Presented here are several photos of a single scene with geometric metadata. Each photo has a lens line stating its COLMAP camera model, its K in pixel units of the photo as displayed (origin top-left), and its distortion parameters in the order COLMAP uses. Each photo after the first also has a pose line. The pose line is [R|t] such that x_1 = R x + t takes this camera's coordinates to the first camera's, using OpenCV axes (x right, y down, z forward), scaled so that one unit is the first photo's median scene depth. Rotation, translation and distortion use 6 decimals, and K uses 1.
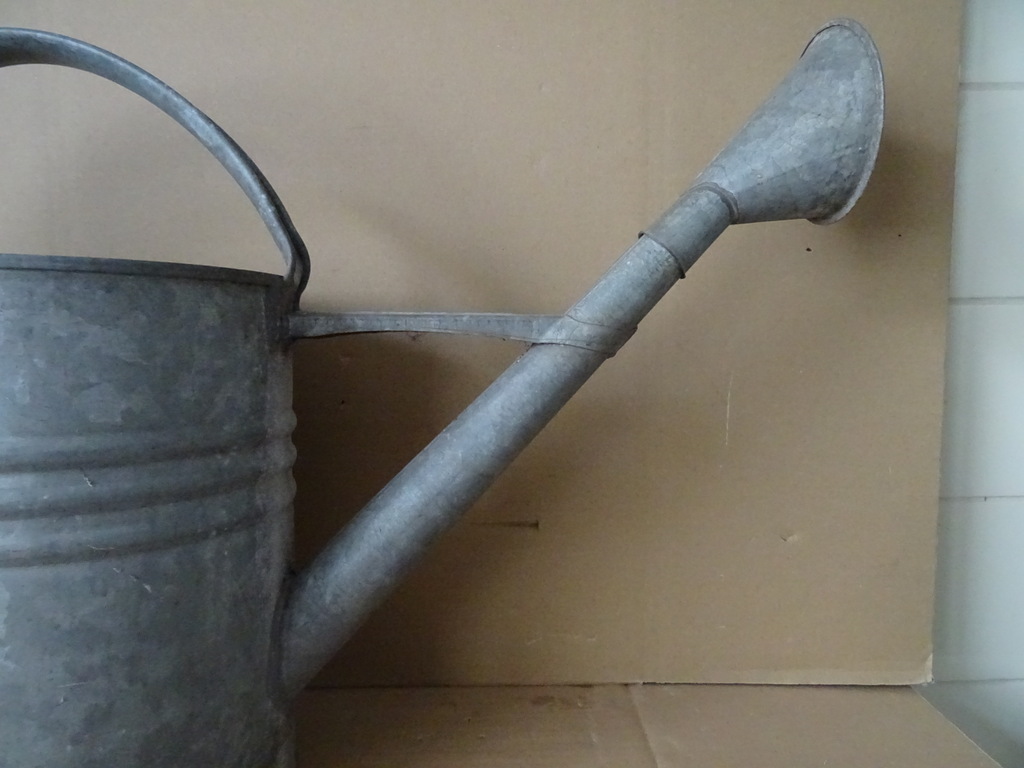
lens RADIAL K [[737.5, 0, 500.8], [0, 737.5, 364.4], [0, 0, 1]] dist [0.009878, -0.023902]
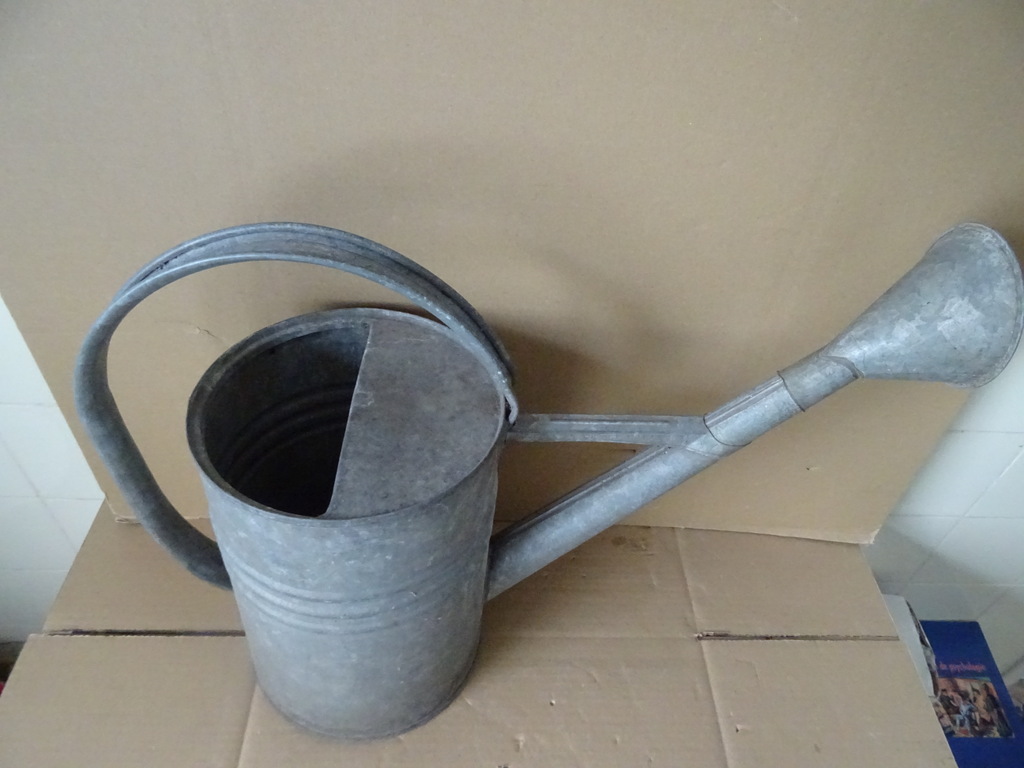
lens RADIAL K [[737.5, 0, 506.0], [0, 737.5, 378.4], [0, 0, 1]] dist [0.009878, -0.023902]
pose [[0.997185, 0.050799, 0.055145, -0.376981], [-0.073865, 0.791774, 0.606331, -0.975590], [-0.012861, -0.608698, 0.793298, 0.001123]]
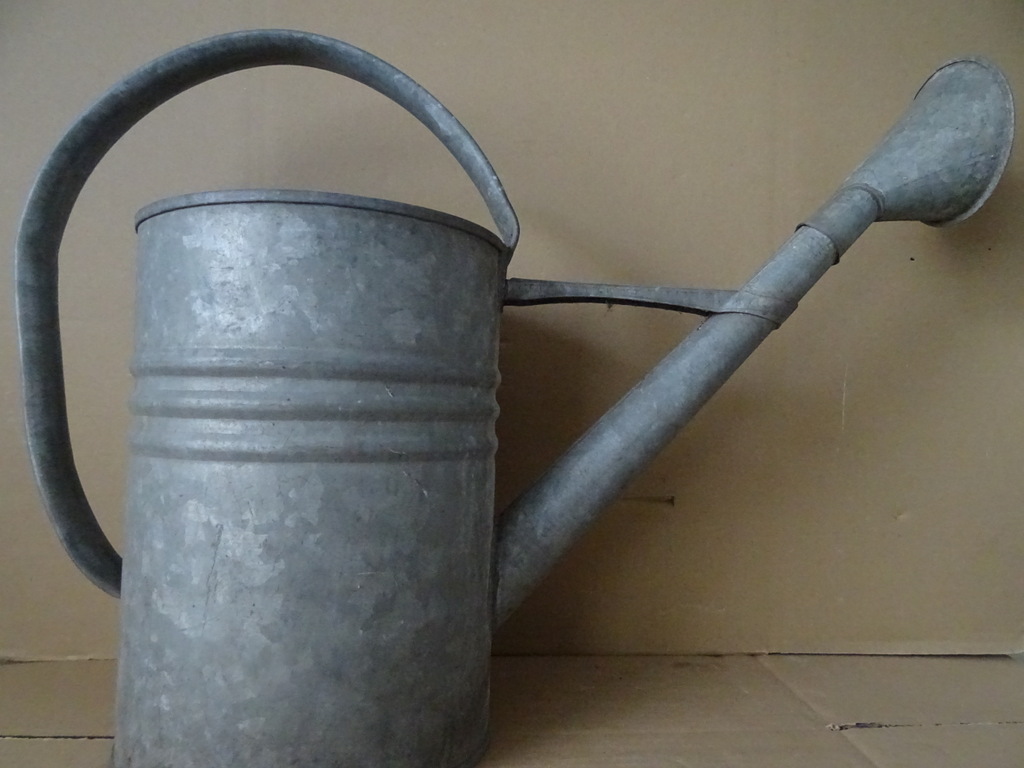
lens RADIAL K [[737.5, 0, 509.0], [0, 737.5, 358.9], [0, 0, 1]] dist [0.009878, -0.023902]
pose [[0.998826, 0.027000, 0.040209, -0.337457], [-0.022732, 0.994417, -0.103048, 0.177540], [-0.042766, 0.102013, 0.993863, -0.131391]]
